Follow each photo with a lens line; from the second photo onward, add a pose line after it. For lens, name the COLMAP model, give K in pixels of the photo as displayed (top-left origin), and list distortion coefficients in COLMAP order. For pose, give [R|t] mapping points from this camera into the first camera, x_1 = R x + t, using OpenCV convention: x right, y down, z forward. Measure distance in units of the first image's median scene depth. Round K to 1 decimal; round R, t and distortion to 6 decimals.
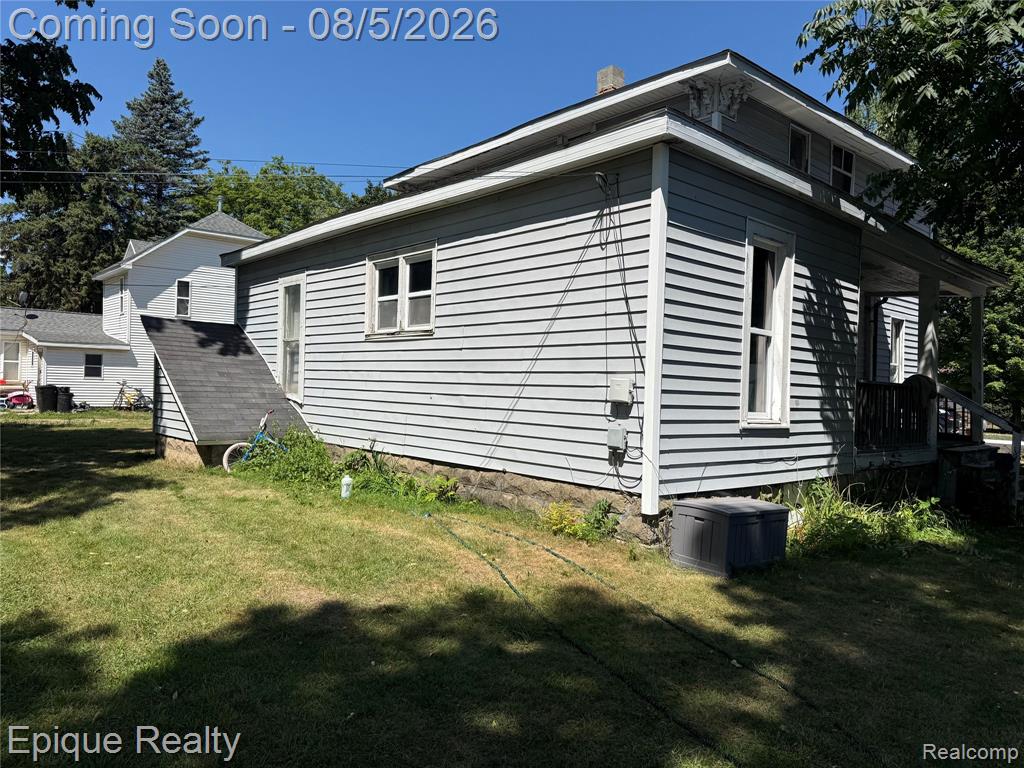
lens RADIAL K [[714.2, 0, 512.0], [0, 714.2, 384.0], [0, 0, 1]] dist [0.070956, -0.099690]
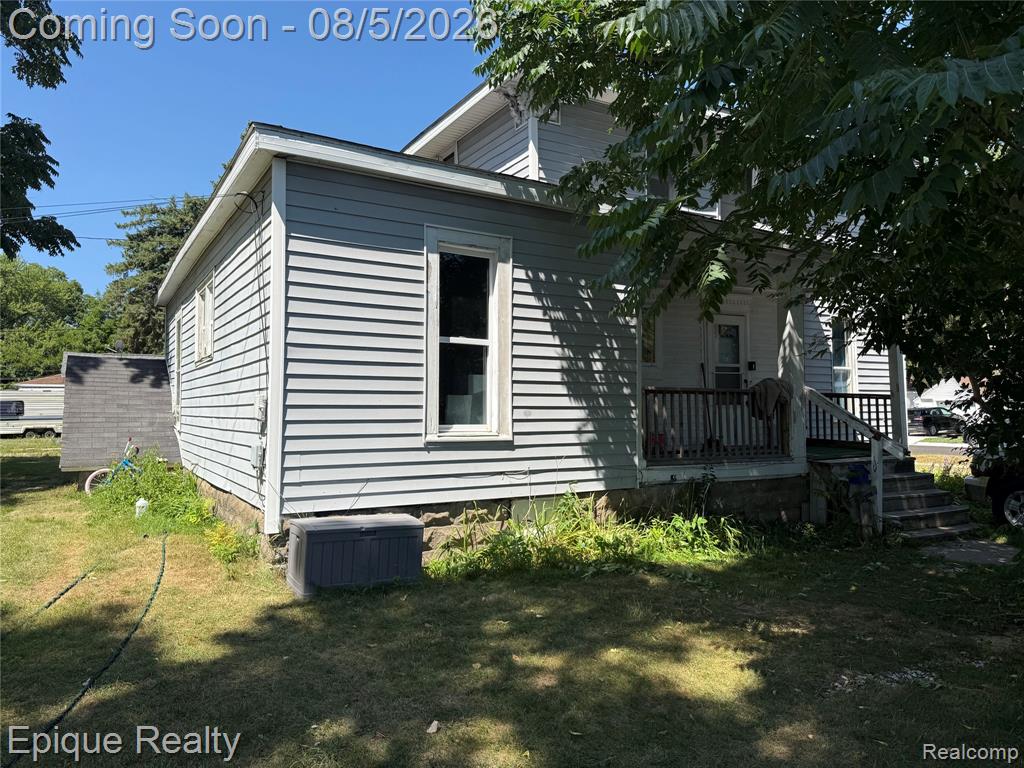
lens RADIAL K [[702.1, 0, 502.2], [0, 702.1, 388.8], [0, 0, 1]] dist [0.136803, -0.196373]
pose [[0.980964, -0.040354, -0.189953, 0.555162], [0.035256, 0.998924, -0.030141, 0.020728], [0.190964, 0.022870, 0.981331, 0.081274]]
